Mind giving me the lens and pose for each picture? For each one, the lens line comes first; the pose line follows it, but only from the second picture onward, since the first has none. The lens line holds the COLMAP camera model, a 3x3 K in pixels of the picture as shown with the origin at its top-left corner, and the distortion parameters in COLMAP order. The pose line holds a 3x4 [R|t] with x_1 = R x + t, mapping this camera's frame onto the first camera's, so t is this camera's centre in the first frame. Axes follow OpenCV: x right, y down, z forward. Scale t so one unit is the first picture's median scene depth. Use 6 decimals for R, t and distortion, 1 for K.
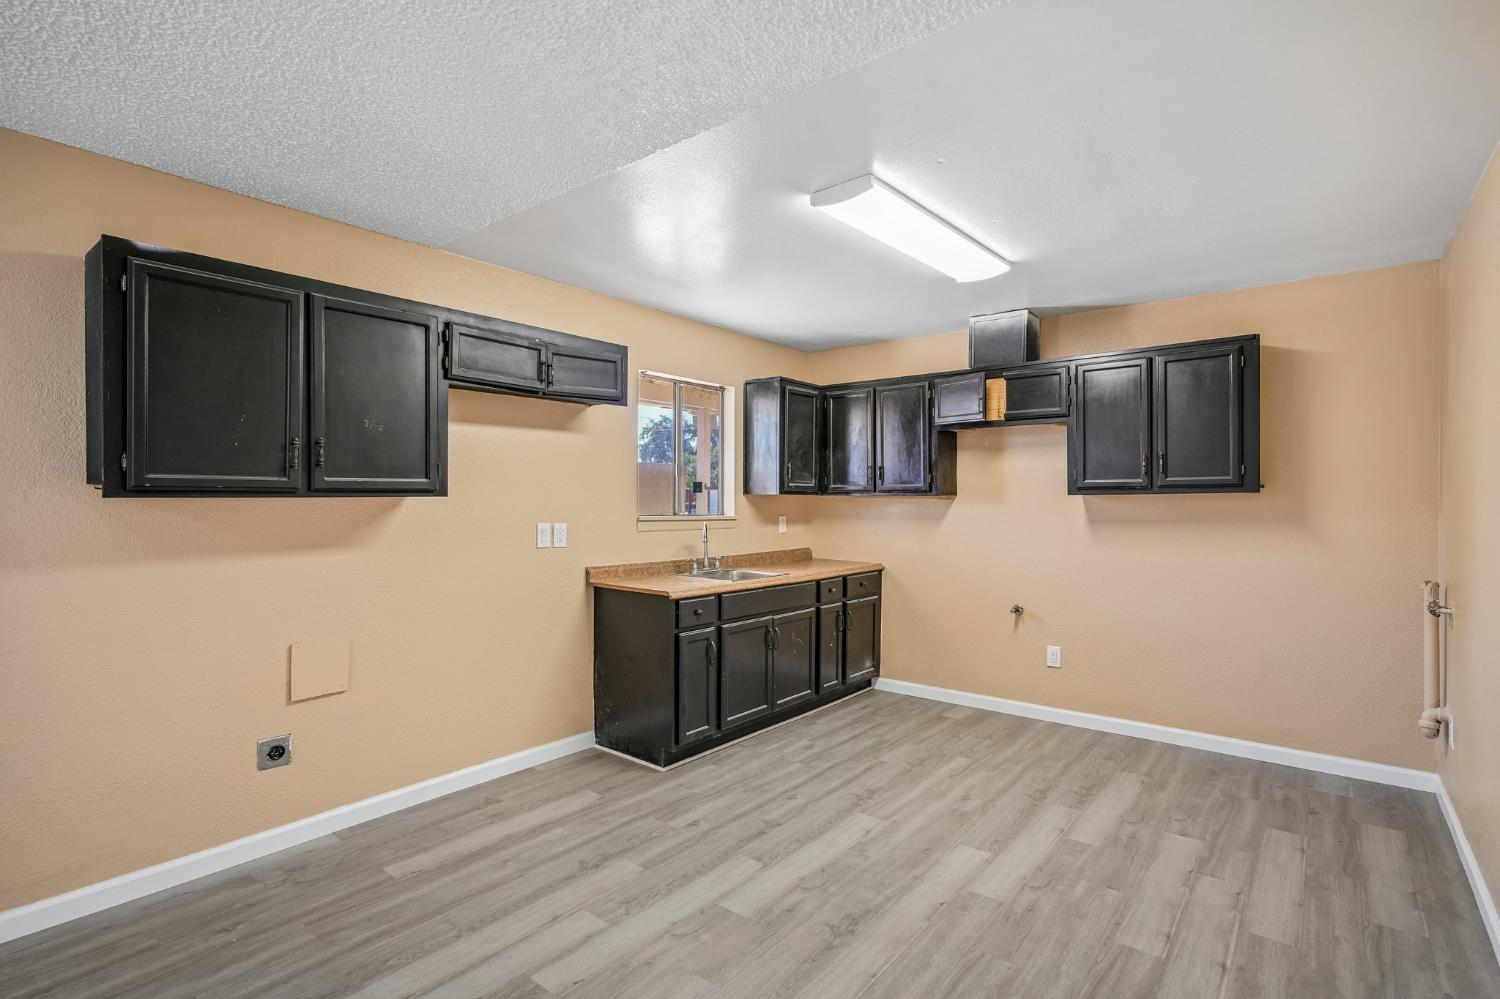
lens RADIAL K [[721.4, 0, 746.4], [0, 721.4, 503.3], [0, 0, 1]] dist [-0.005401, 0.003648]
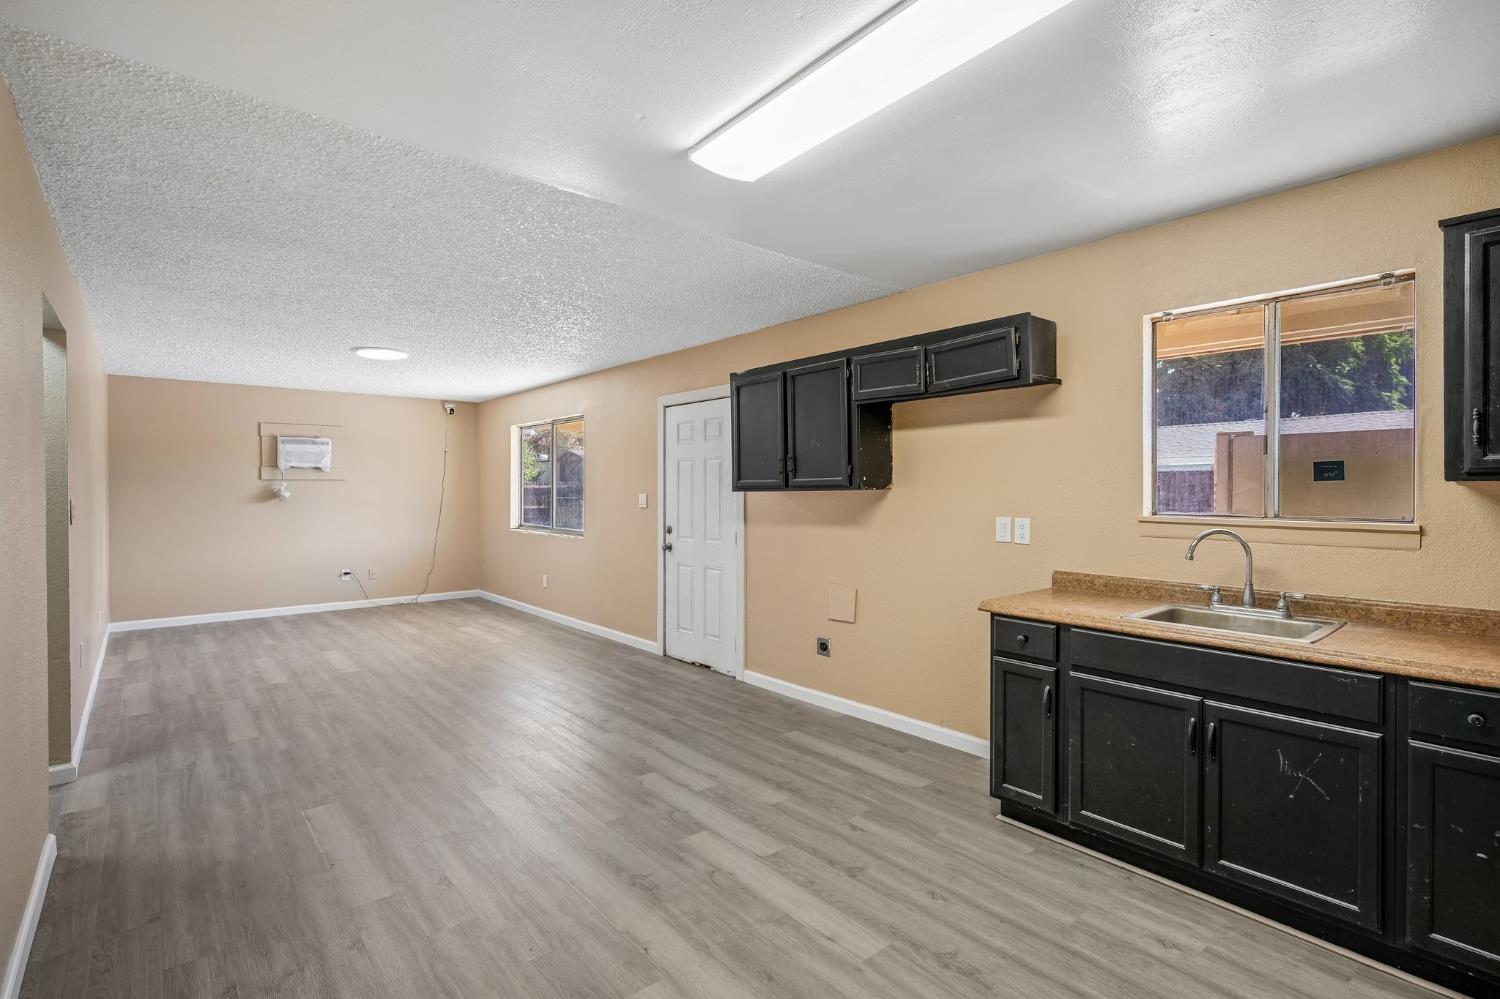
lens RADIAL K [[721.4, 0, 754.9], [0, 721.4, 493.1], [0, 0, 1]] dist [-0.005401, 0.003648]
pose [[-0.184837, 0.000551, -0.982769, 0.897572], [-0.005724, 0.999982, 0.001637, -0.004863], [0.982753, 0.005928, -0.184830, 1.039831]]
